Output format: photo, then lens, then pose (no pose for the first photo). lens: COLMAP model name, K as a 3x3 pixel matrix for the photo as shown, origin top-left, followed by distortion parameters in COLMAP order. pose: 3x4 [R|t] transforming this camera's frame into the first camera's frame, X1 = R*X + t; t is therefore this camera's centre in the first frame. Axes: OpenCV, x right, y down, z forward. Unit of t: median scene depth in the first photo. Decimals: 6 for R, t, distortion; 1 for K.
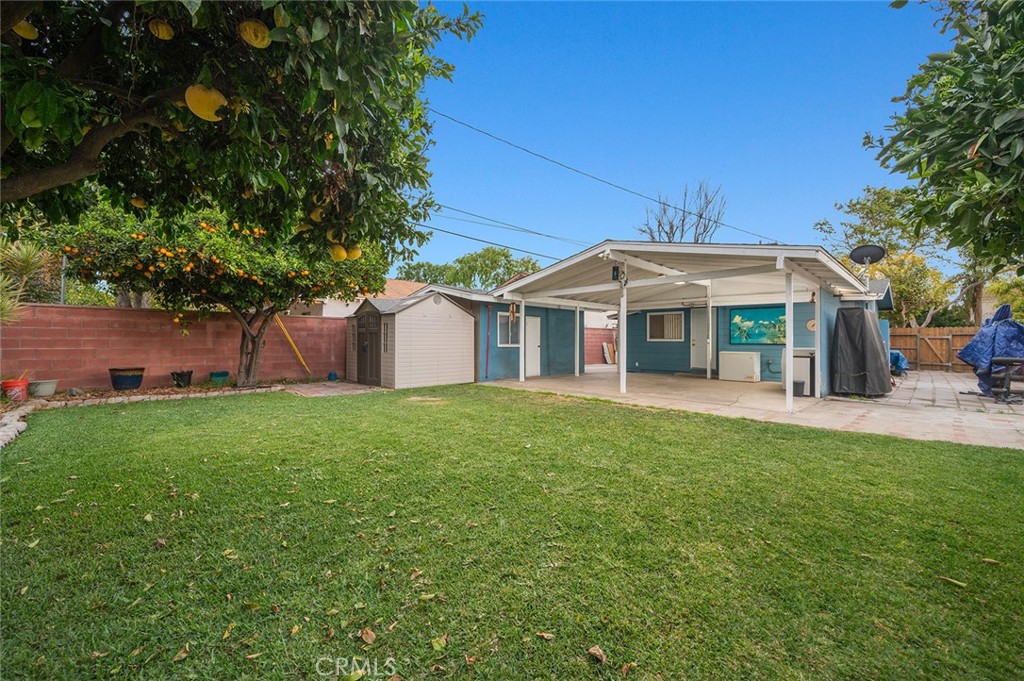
lens RADIAL K [[417.5, 0, 512.0], [0, 417.5, 340.5], [0, 0, 1]] dist [0.001648, 0.000299]
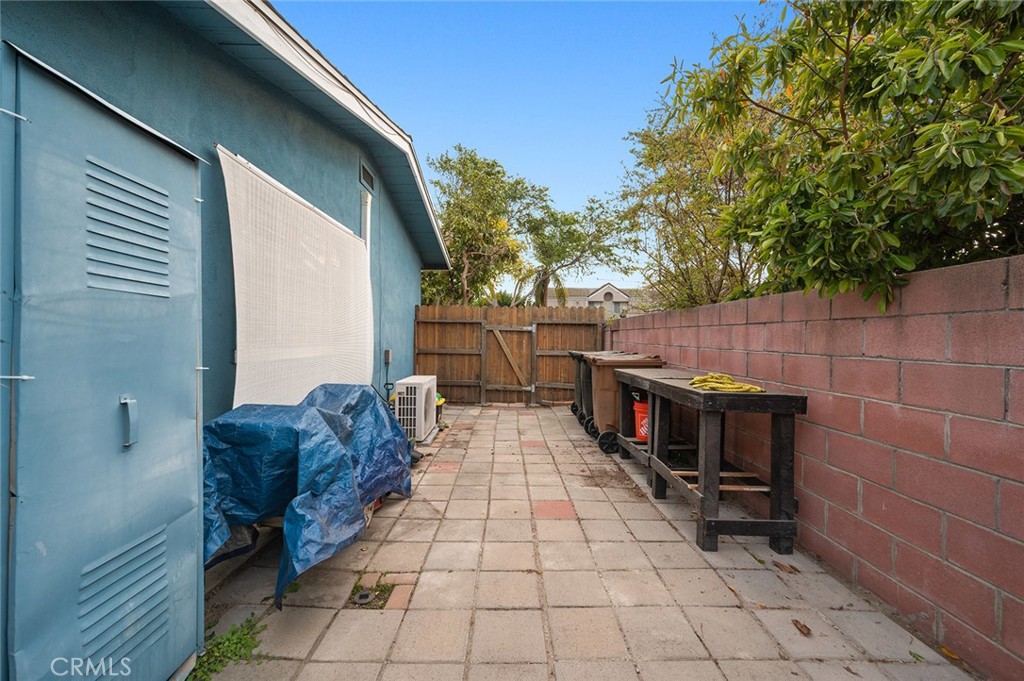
lens RADIAL K [[407.3, 0, 512.0], [0, 407.3, 340.5], [0, 0, 1]] dist [-0.000492, -0.000062]
pose [[0.709881, 0.000652, 0.704321, 0.704159], [-0.013893, 0.999818, 0.013077, -0.000333], [-0.704184, -0.019068, 0.709761, 0.687923]]
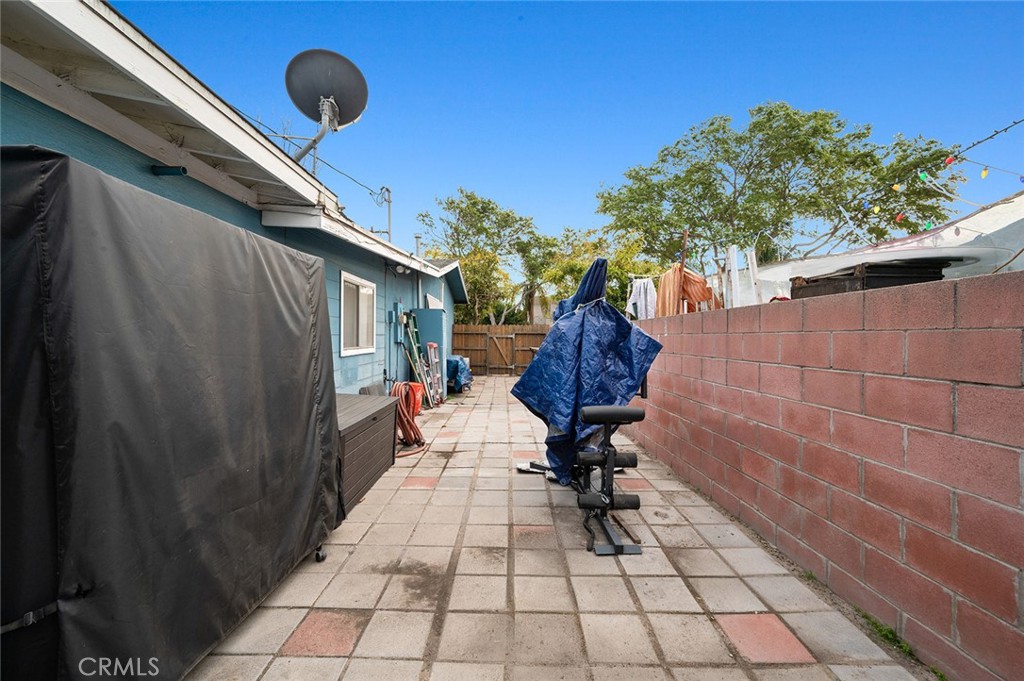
lens RADIAL K [[407.3, 0, 512.0], [0, 407.3, 340.5], [0, 0, 1]] dist [-0.000492, -0.000062]
pose [[0.700289, -0.005103, 0.713842, 0.422237], [-0.003772, 0.999934, 0.010848, -0.007793], [-0.713850, -0.010289, 0.700223, 0.391892]]
